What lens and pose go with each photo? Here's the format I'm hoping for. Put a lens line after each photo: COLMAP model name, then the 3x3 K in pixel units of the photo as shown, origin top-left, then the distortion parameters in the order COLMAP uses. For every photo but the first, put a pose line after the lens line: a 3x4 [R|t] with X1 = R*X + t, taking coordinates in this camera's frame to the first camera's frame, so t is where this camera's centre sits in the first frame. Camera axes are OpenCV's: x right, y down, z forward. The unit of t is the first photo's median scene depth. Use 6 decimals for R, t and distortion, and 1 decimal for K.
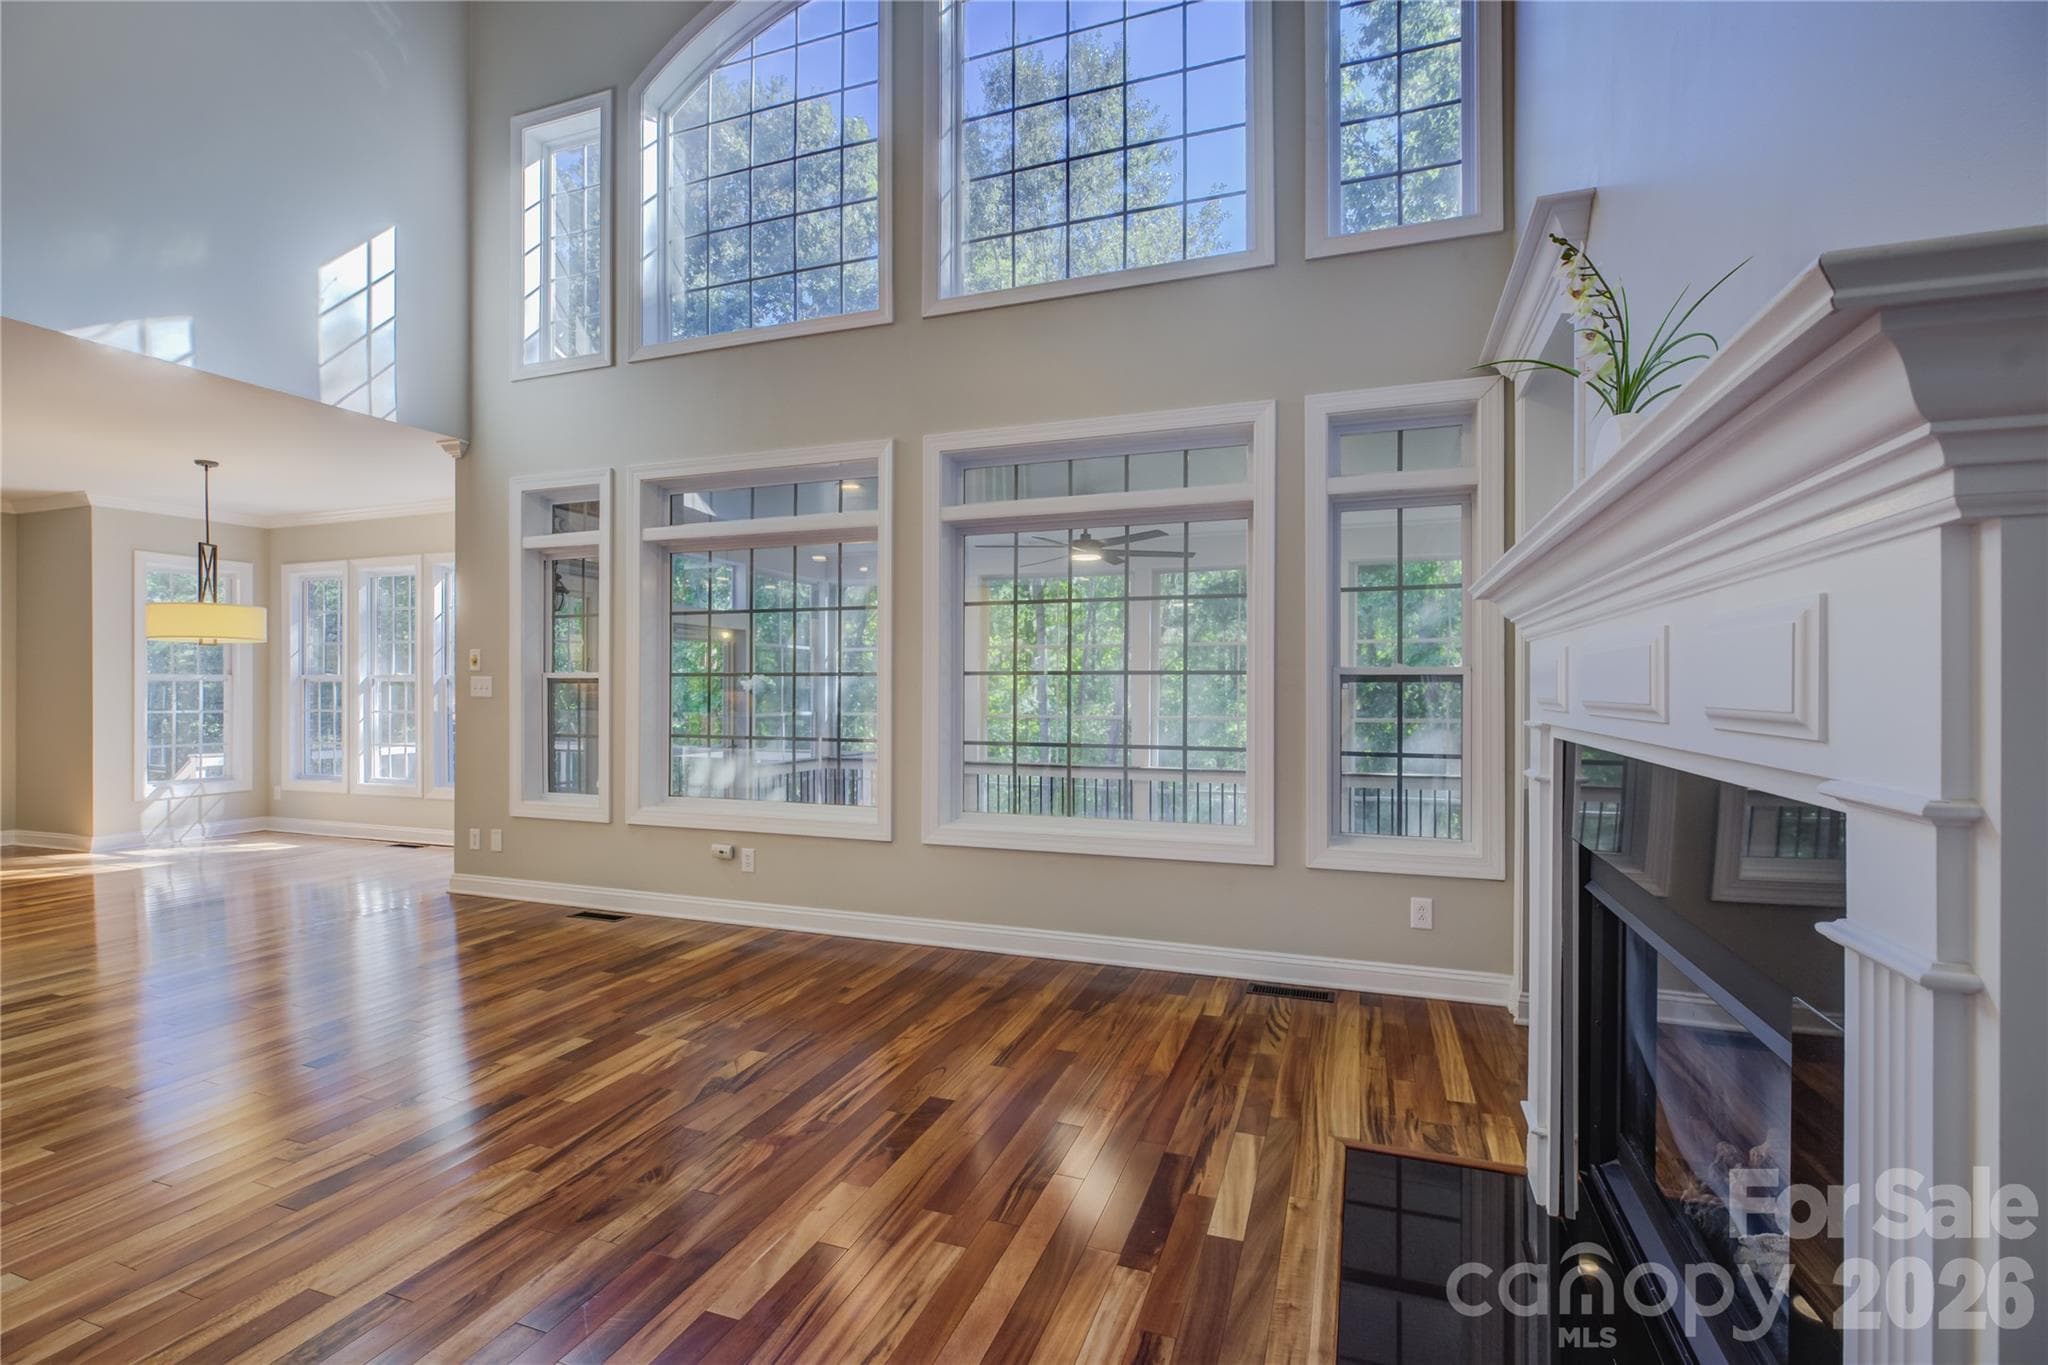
lens RADIAL K [[948.5, 0, 1024.0], [0, 948.5, 682.5], [0, 0, 1]] dist [-0.001308, -0.000082]
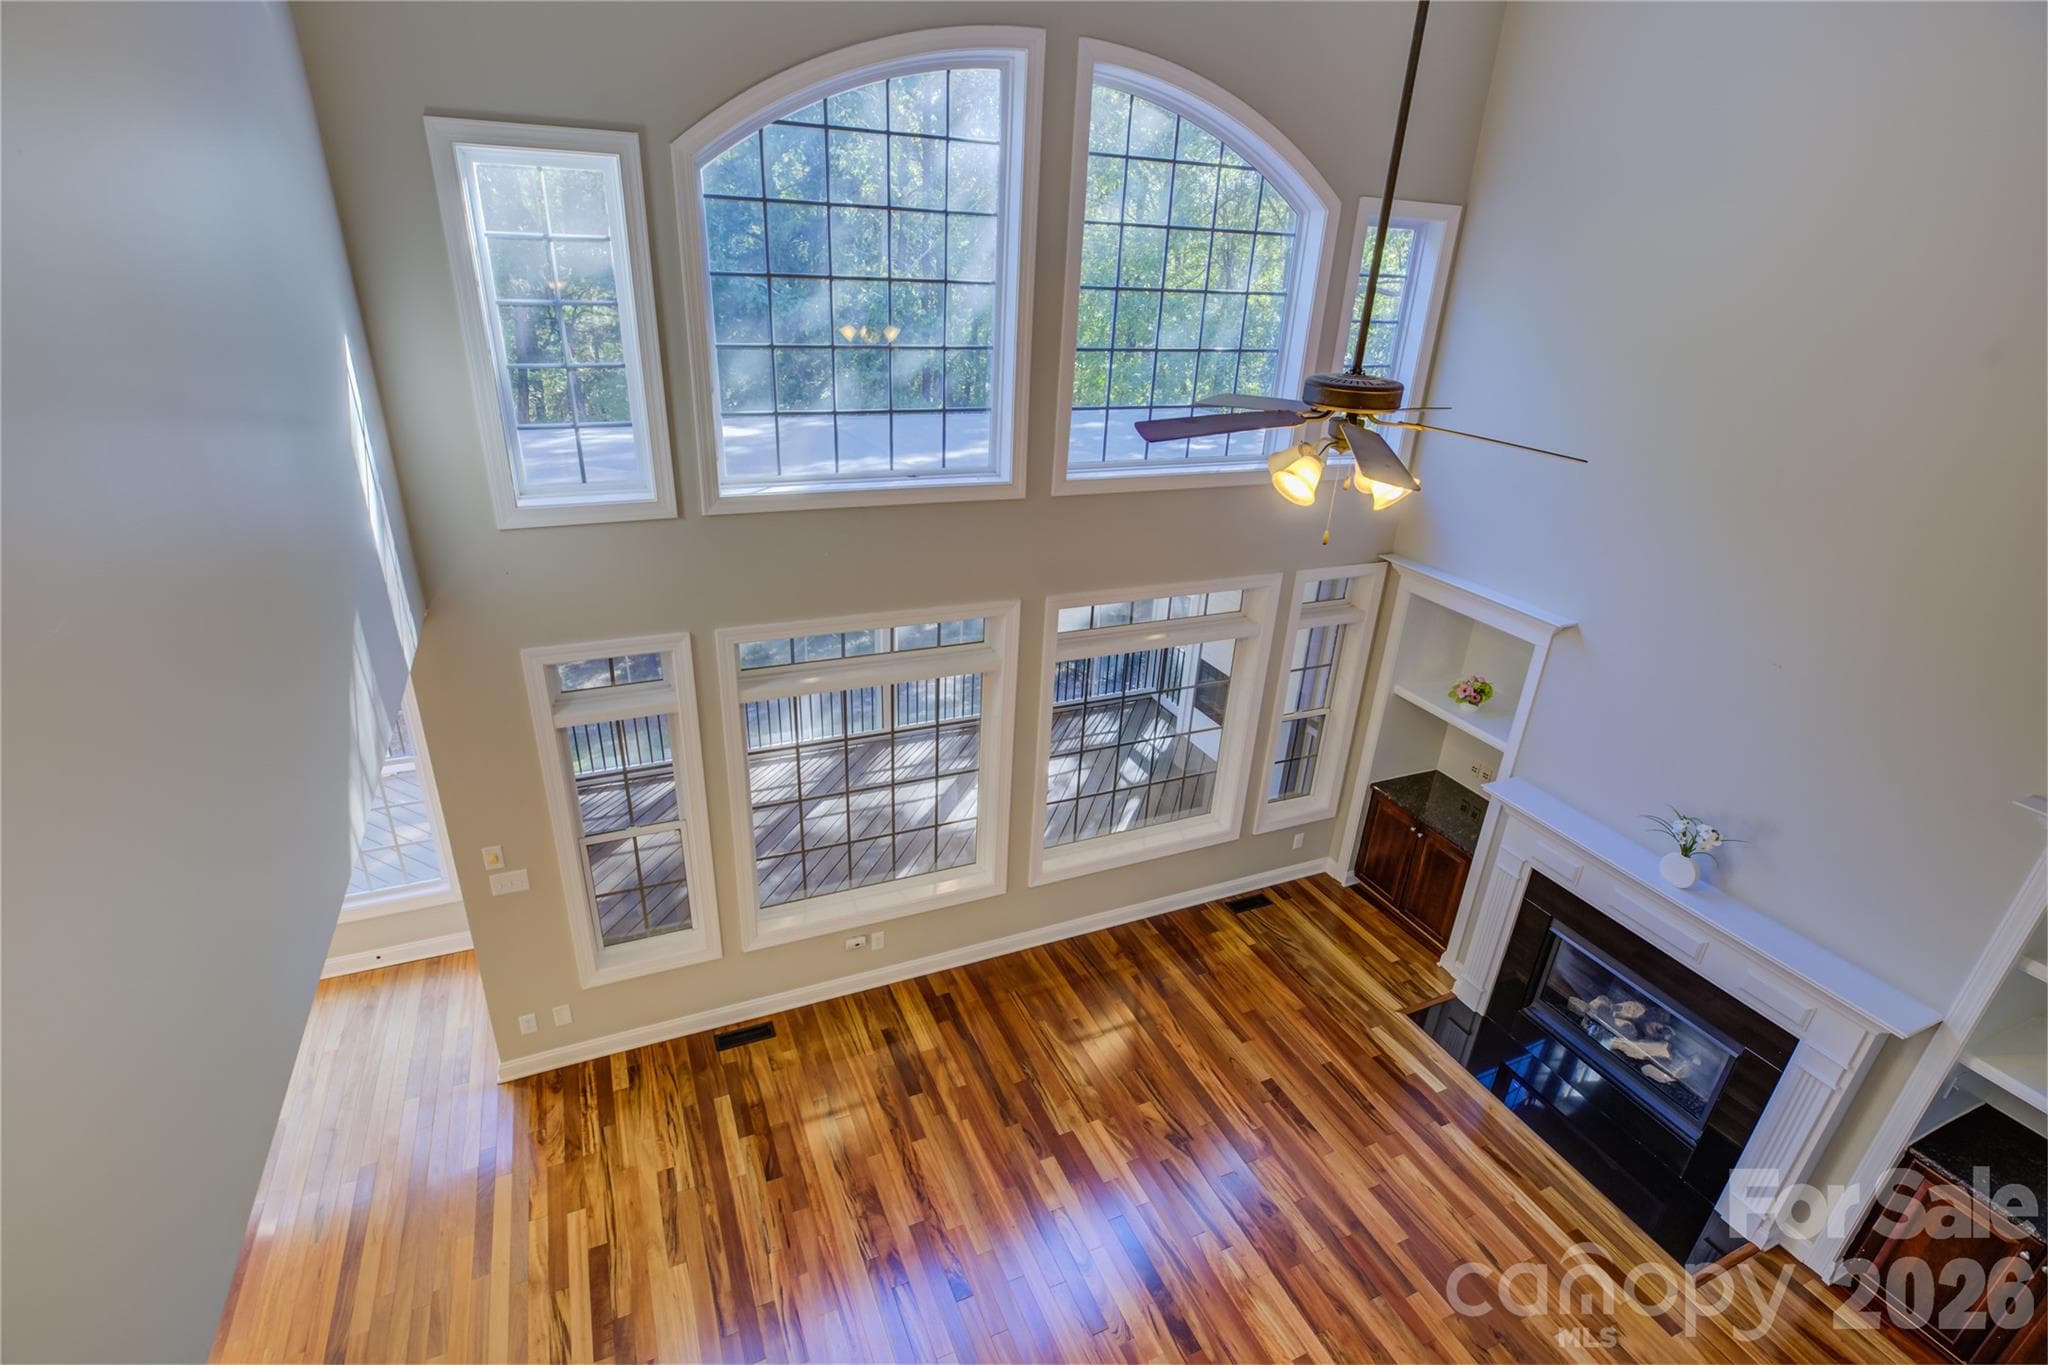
lens RADIAL K [[948.5, 0, 1024.0], [0, 948.5, 682.5], [0, 0, 1]] dist [-0.001308, -0.000082]
pose [[0.714027, -0.249802, 0.654037, -1.222990], [-0.053420, 0.912019, 0.406655, -0.852946], [-0.698077, -0.325301, 0.637861, 0.328613]]
